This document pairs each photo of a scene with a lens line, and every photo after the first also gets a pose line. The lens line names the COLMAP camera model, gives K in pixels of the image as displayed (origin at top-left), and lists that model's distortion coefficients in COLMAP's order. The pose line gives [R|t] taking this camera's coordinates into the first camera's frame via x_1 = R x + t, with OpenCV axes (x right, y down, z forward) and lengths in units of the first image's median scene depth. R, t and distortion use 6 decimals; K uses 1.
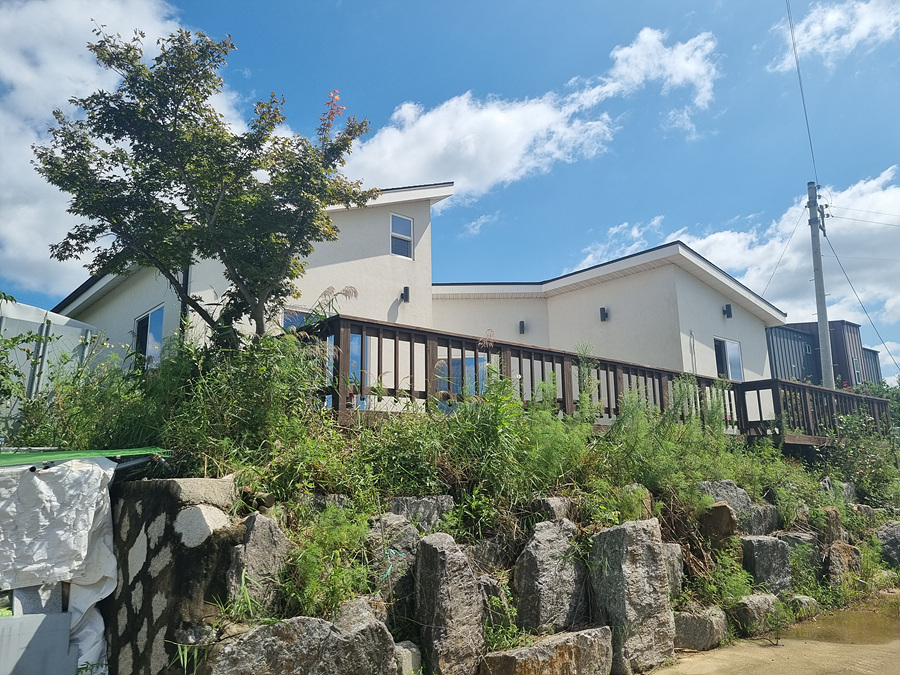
lens RADIAL K [[662.2, 0, 455.8], [0, 662.2, 333.2], [0, 0, 1]] dist [0.030986, -0.027012]
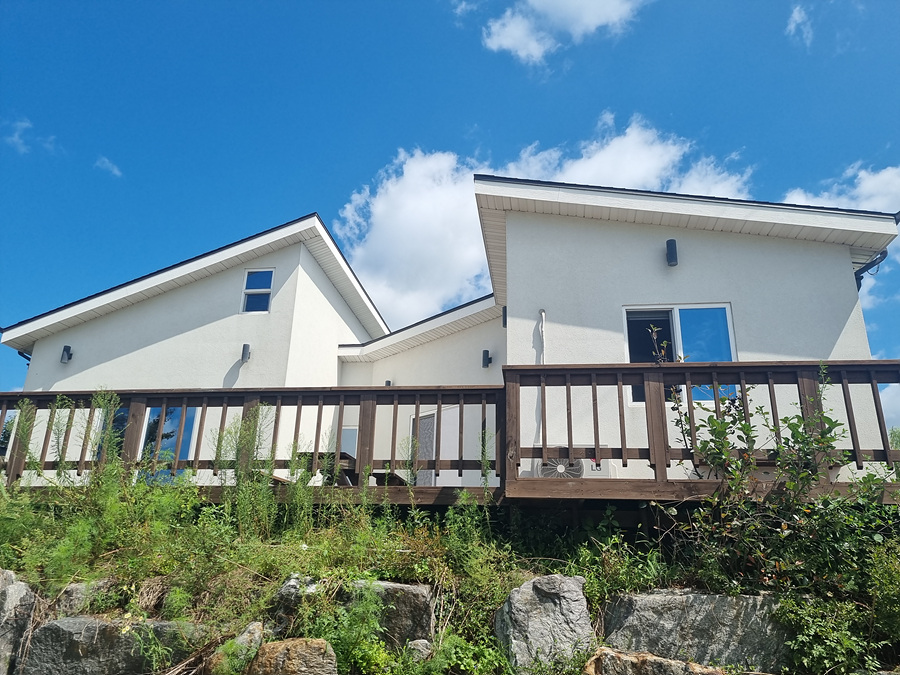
lens RADIAL K [[673.7, 0, 450.0], [0, 673.7, 337.5], [0, 0, 1]] dist [0.008110, -0.001141]
pose [[0.649684, -0.217660, -0.728379, 0.763359], [0.141396, 0.976014, -0.165541, 0.109805], [0.746939, 0.004559, 0.664877, 0.580909]]
